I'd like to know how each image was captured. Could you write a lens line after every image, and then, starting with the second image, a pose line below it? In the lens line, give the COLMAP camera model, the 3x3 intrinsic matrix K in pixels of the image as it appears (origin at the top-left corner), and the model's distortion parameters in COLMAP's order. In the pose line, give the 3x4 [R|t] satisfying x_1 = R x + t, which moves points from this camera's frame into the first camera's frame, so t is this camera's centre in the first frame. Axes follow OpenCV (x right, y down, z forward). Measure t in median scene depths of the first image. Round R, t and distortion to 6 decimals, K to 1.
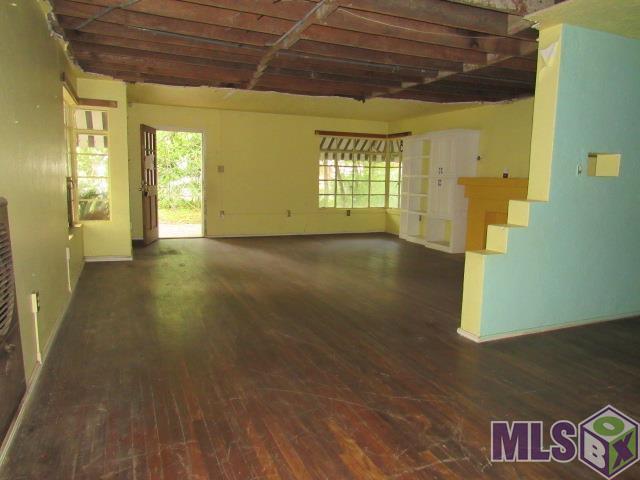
lens RADIAL K [[460.0, 0, 320.0], [0, 460.0, 240.0], [0, 0, 1]] dist [-0.010112, -0.002233]
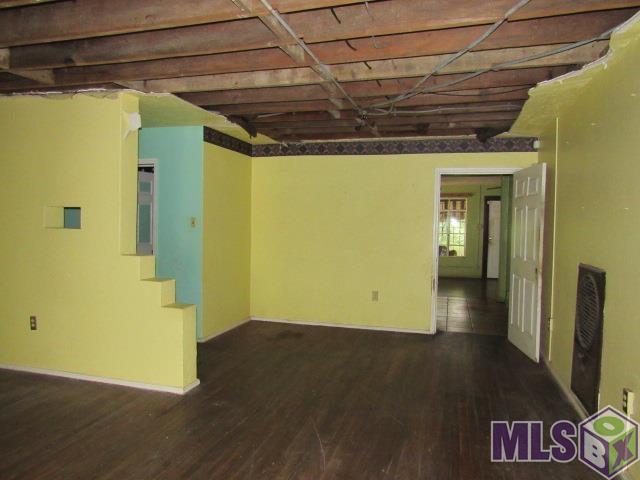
lens RADIAL K [[460.0, 0, 320.0], [0, 460.0, 240.0], [0, 0, 1]] dist [-0.010112, -0.002233]
pose [[-0.776645, -0.056363, 0.627411, -0.620215], [0.059599, 0.984947, 0.162257, -0.311766], [-0.627112, 0.163409, -0.761595, 1.783172]]
